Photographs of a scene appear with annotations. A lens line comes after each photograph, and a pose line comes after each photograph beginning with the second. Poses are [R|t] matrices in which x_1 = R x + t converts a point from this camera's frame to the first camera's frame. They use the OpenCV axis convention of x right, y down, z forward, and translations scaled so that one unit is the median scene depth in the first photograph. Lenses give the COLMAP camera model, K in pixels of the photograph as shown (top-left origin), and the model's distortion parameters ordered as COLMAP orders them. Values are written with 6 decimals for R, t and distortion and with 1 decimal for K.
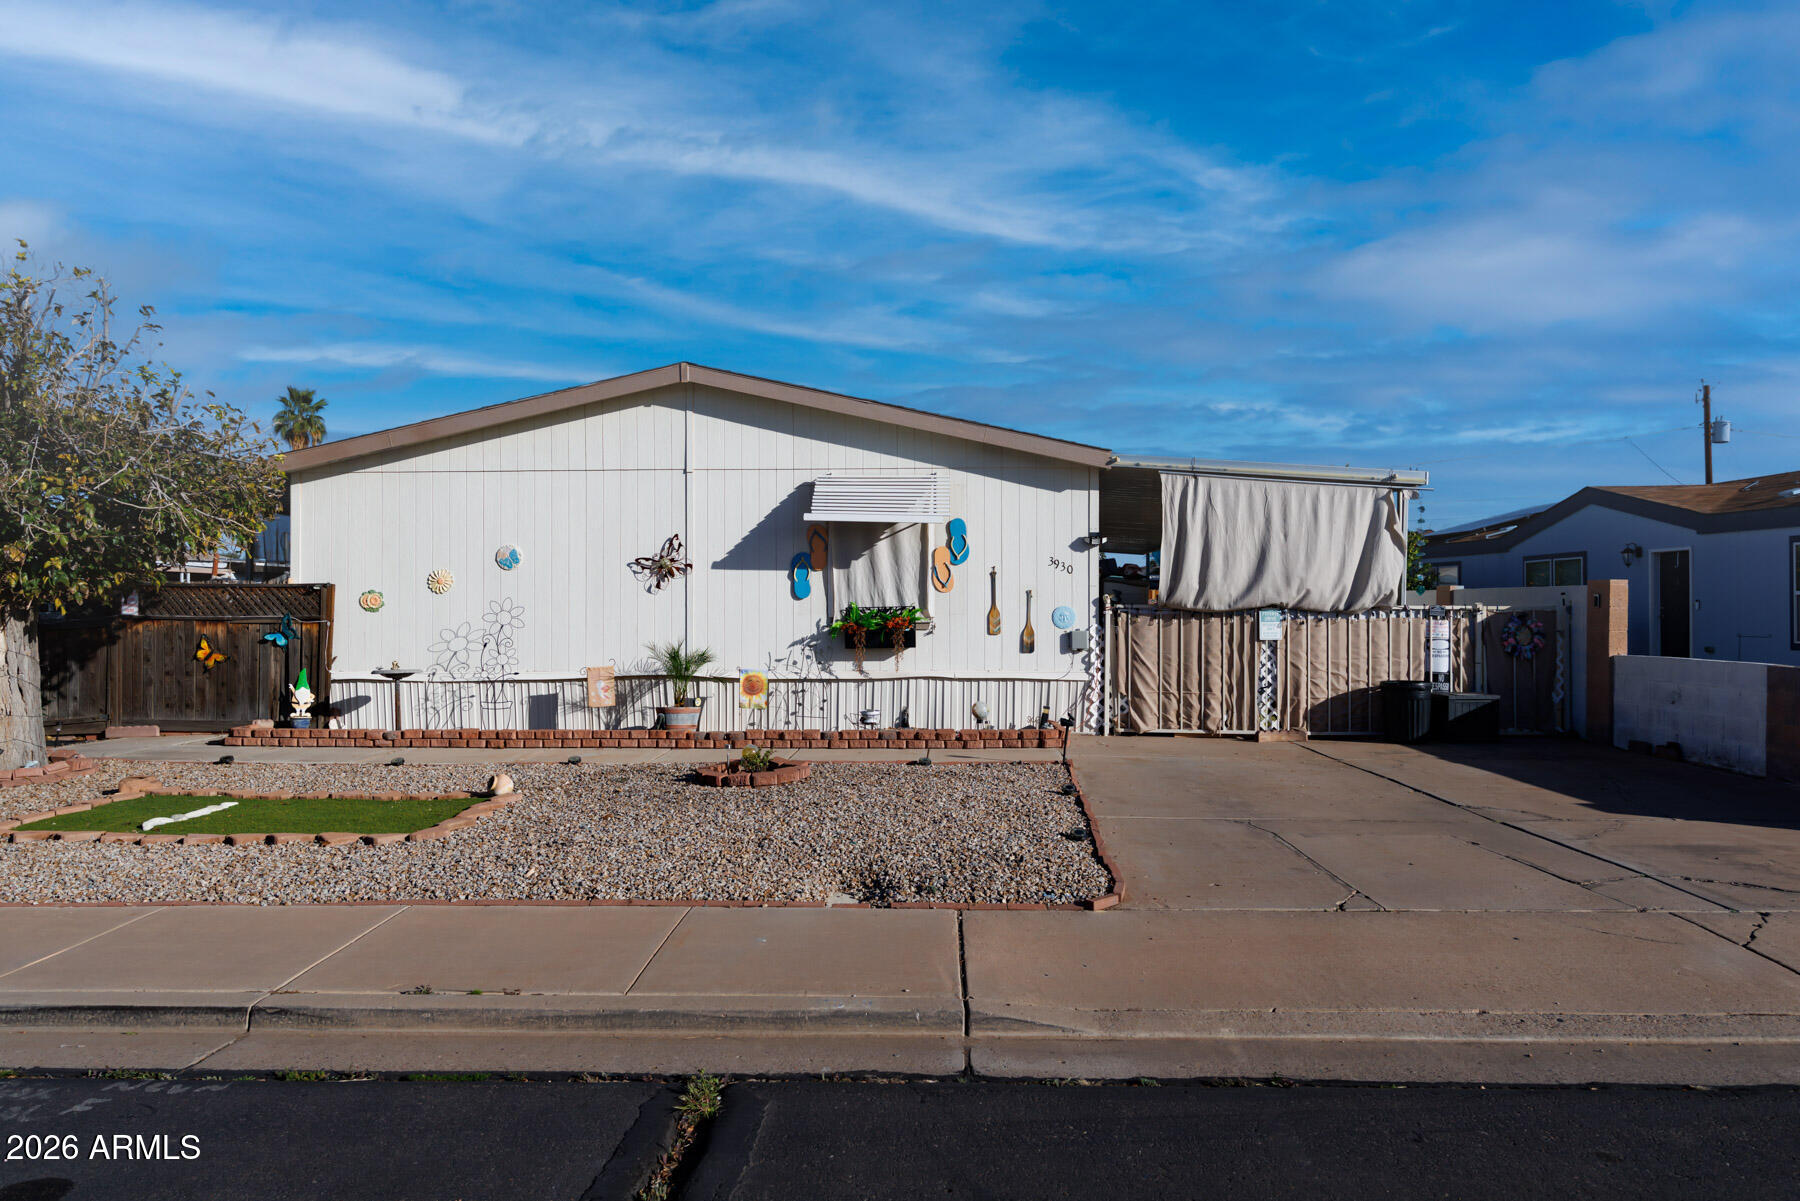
lens RADIAL K [[1053.7, 0, 900.0], [0, 1053.7, 600.5], [0, 0, 1]] dist [-0.001326, -0.000619]
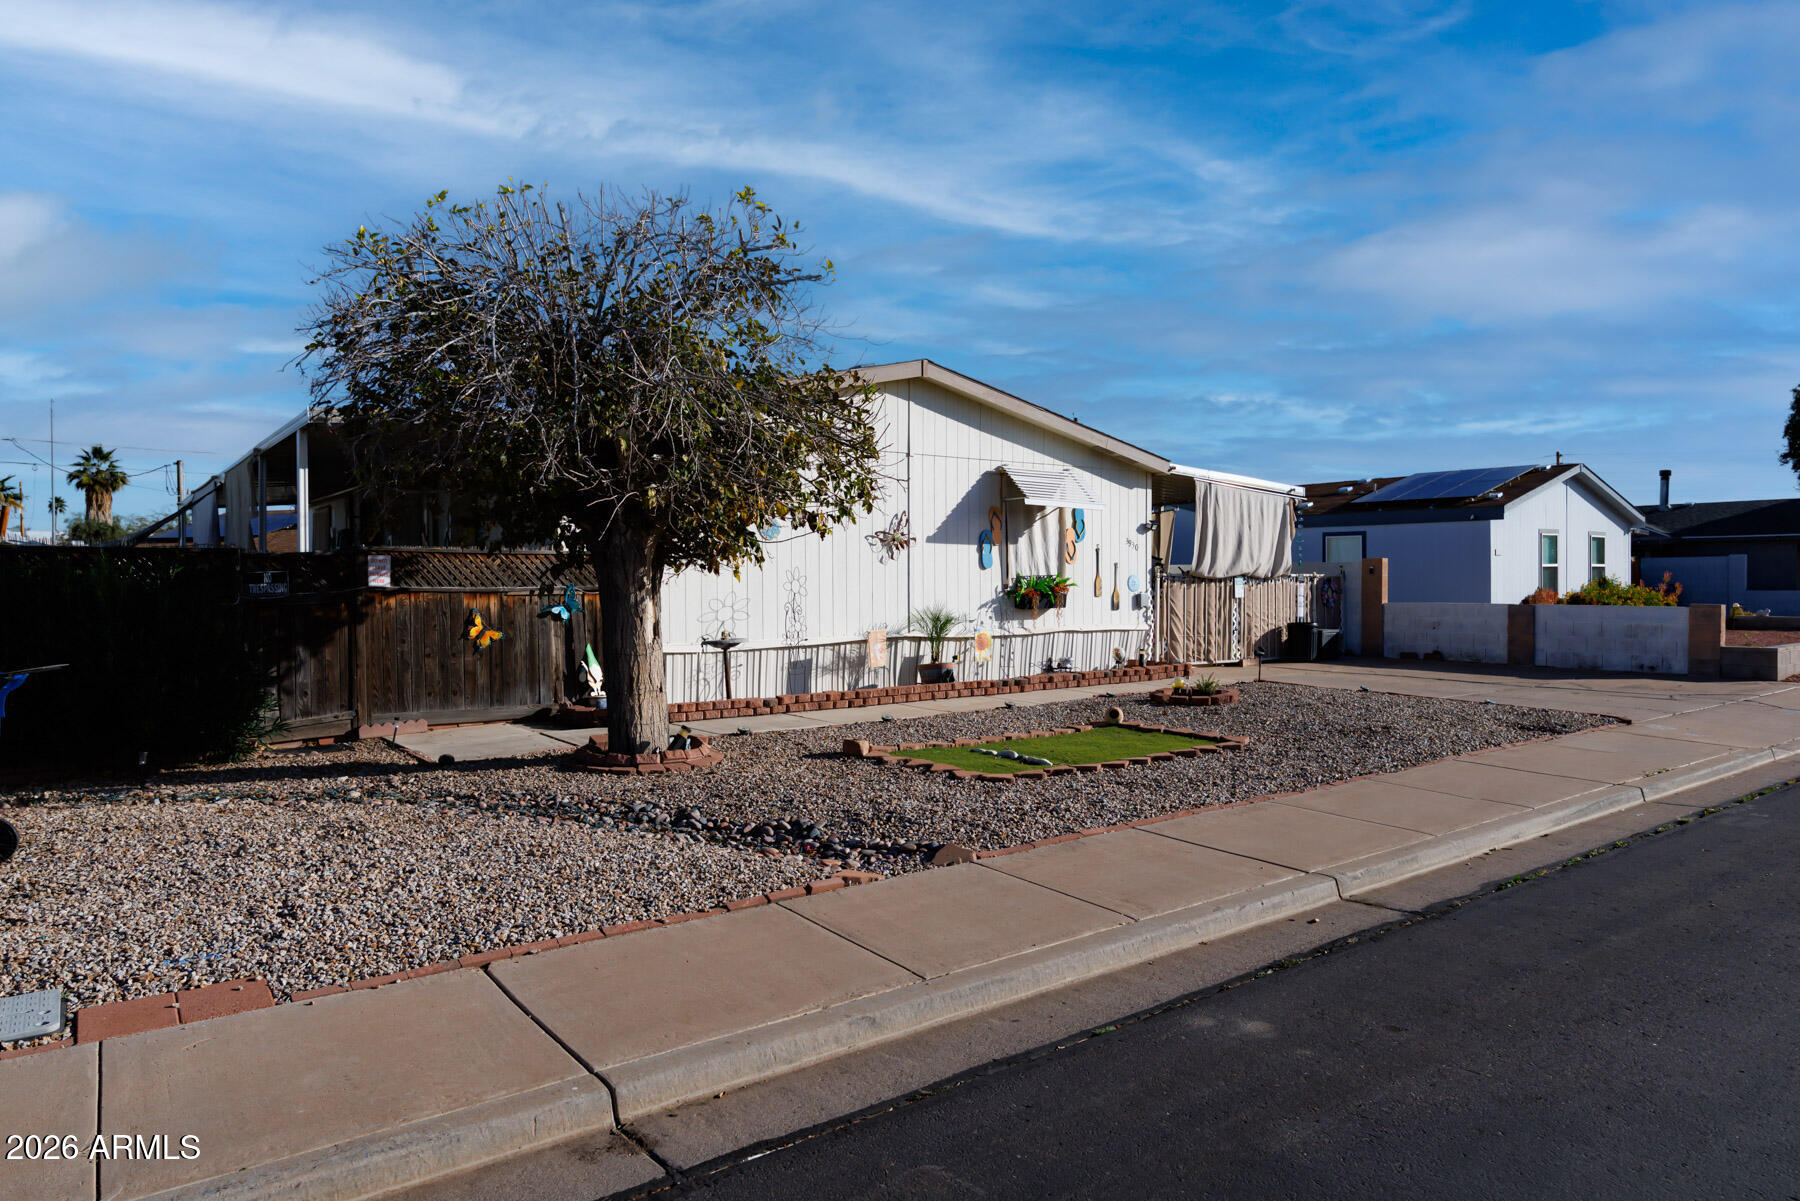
lens RADIAL K [[1053.7, 0, 900.0], [0, 1053.7, 600.5], [0, 0, 1]] dist [-0.001326, -0.000619]
pose [[0.803712, -0.015803, 0.594808, -0.884018], [0.004434, 0.999779, 0.020571, 0.009204], [-0.595002, -0.013896, 0.803604, 0.102332]]
